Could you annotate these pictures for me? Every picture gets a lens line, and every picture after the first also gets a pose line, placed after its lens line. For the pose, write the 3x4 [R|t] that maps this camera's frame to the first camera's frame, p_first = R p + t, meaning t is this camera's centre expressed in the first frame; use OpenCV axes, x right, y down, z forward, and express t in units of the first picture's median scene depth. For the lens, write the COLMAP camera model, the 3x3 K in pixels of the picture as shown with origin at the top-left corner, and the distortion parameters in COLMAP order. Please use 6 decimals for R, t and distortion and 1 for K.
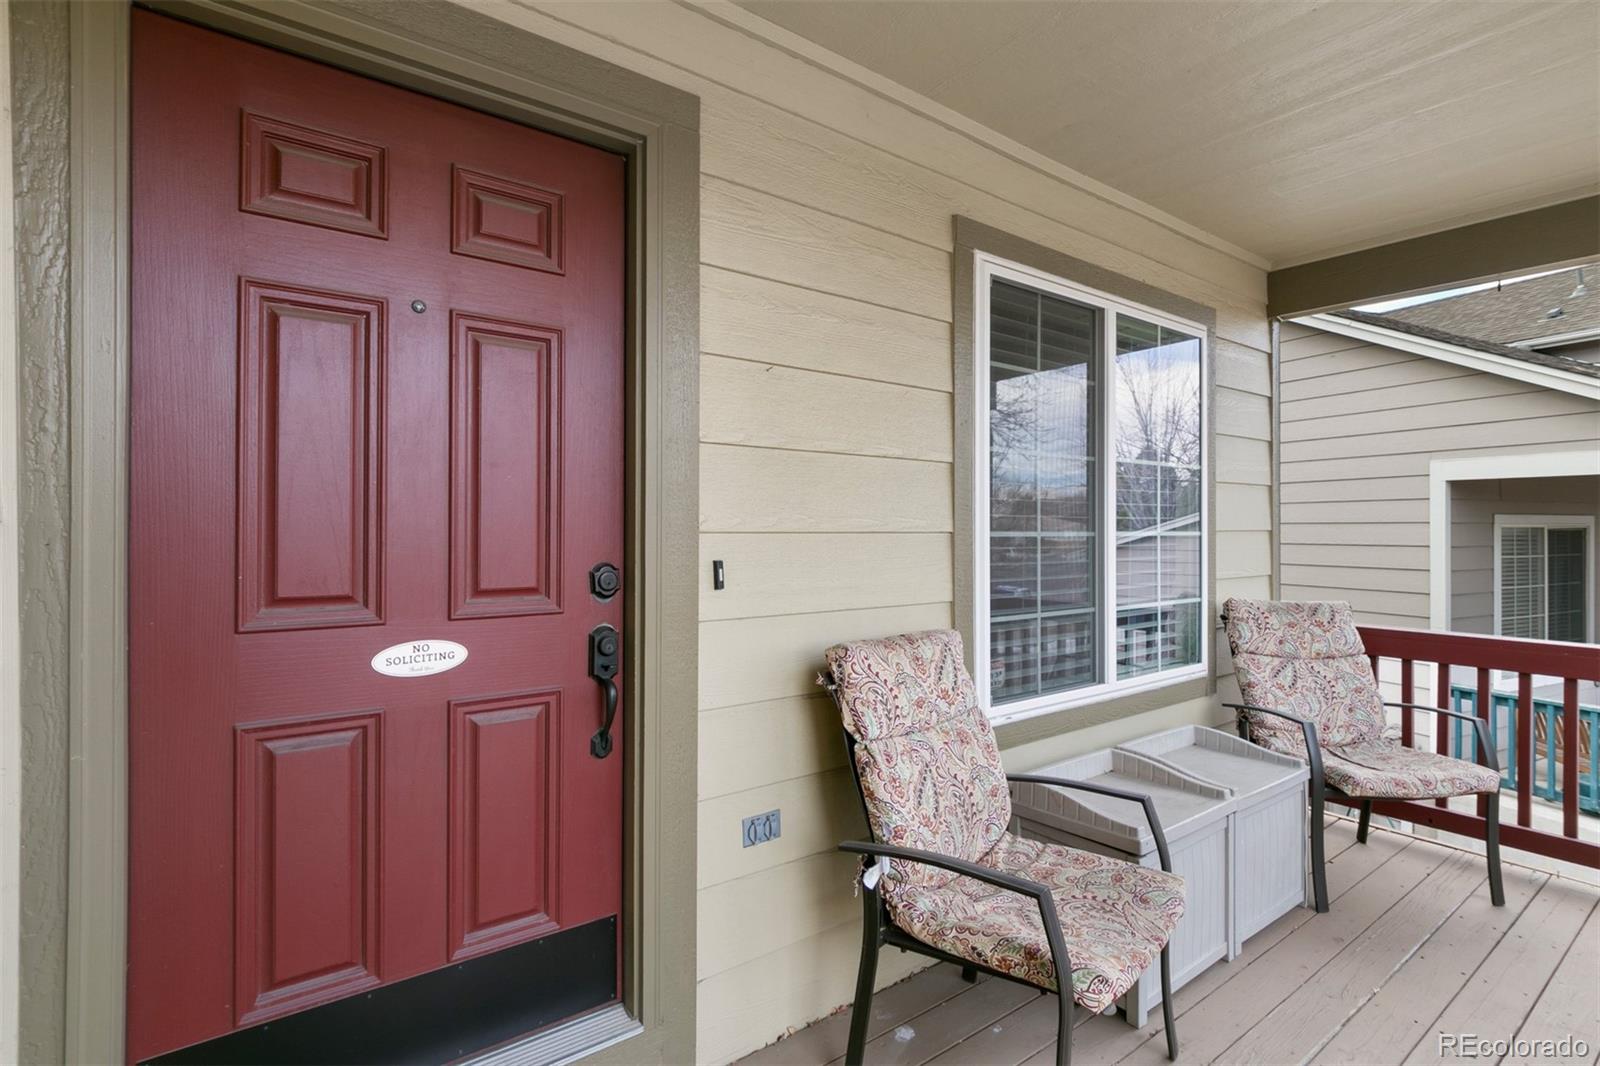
lens RADIAL K [[754.2, 0, 797.0], [0, 754.2, 522.6], [0, 0, 1]] dist [-0.001961, -0.000256]
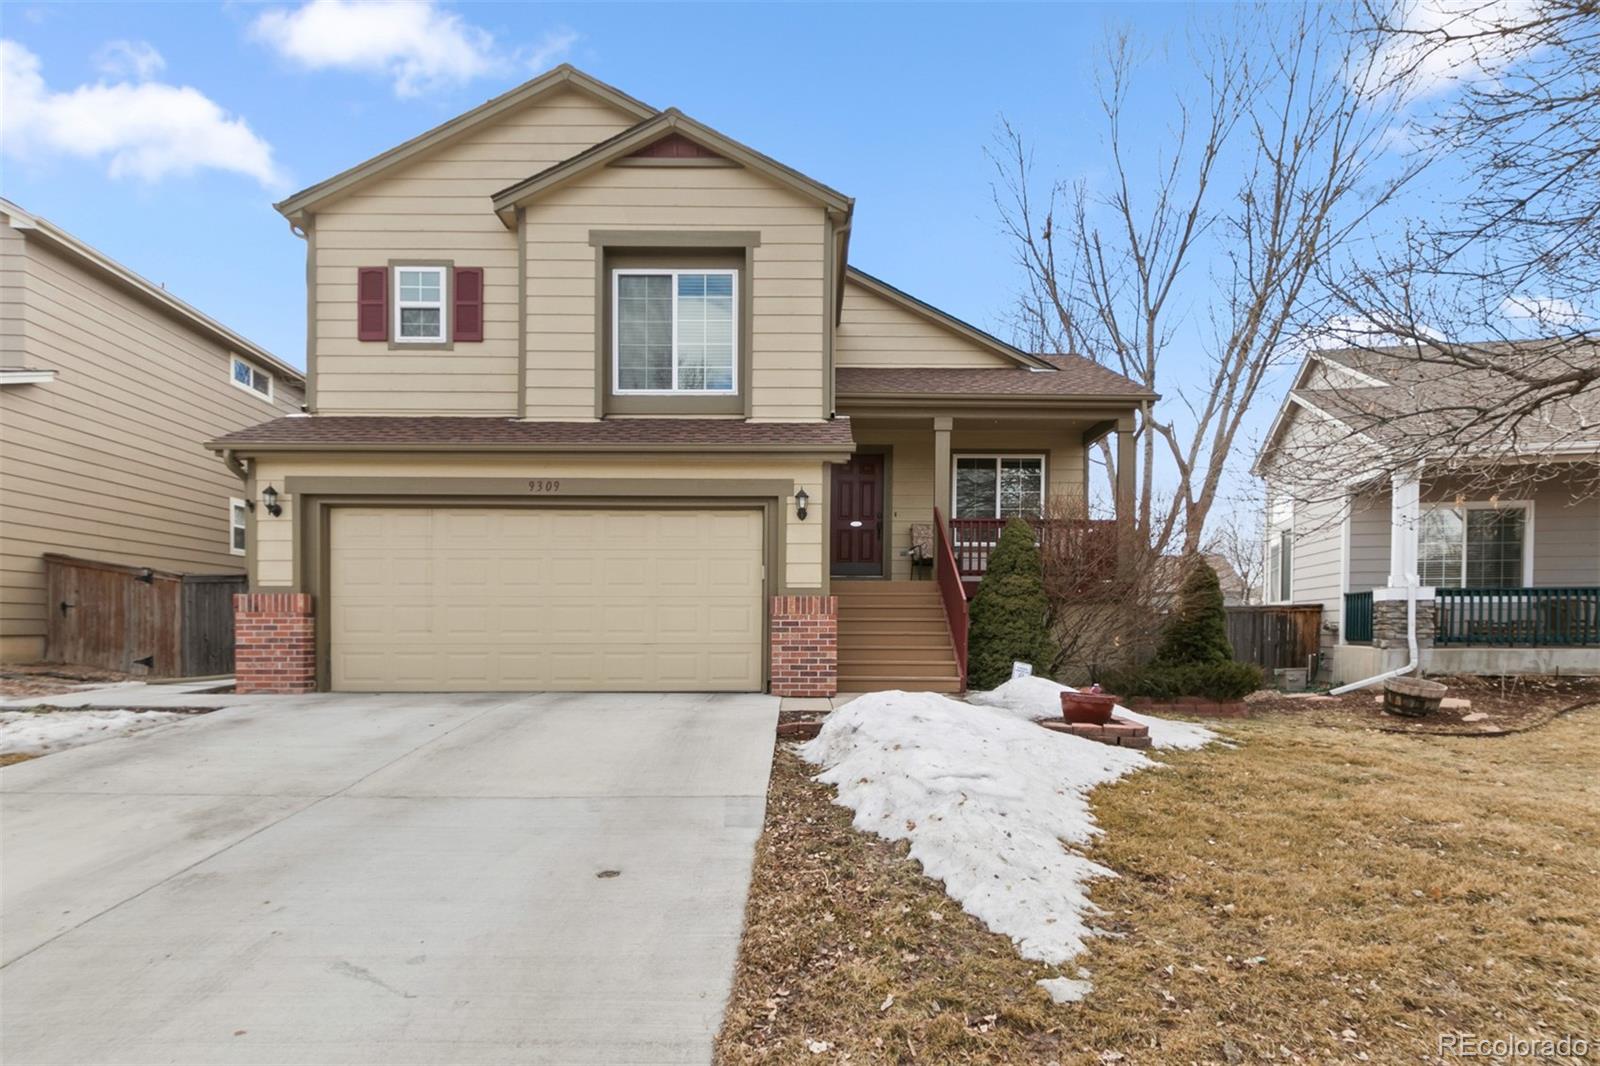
lens RADIAL K [[754.2, 0, 797.0], [0, 754.2, 522.6], [0, 0, 1]] dist [-0.001961, -0.000256]
pose [[0.807314, 0.007654, -0.590072, 3.316453], [0.005764, 0.999766, 0.020854, -0.012088], [0.590094, -0.020237, 0.807081, -5.213644]]
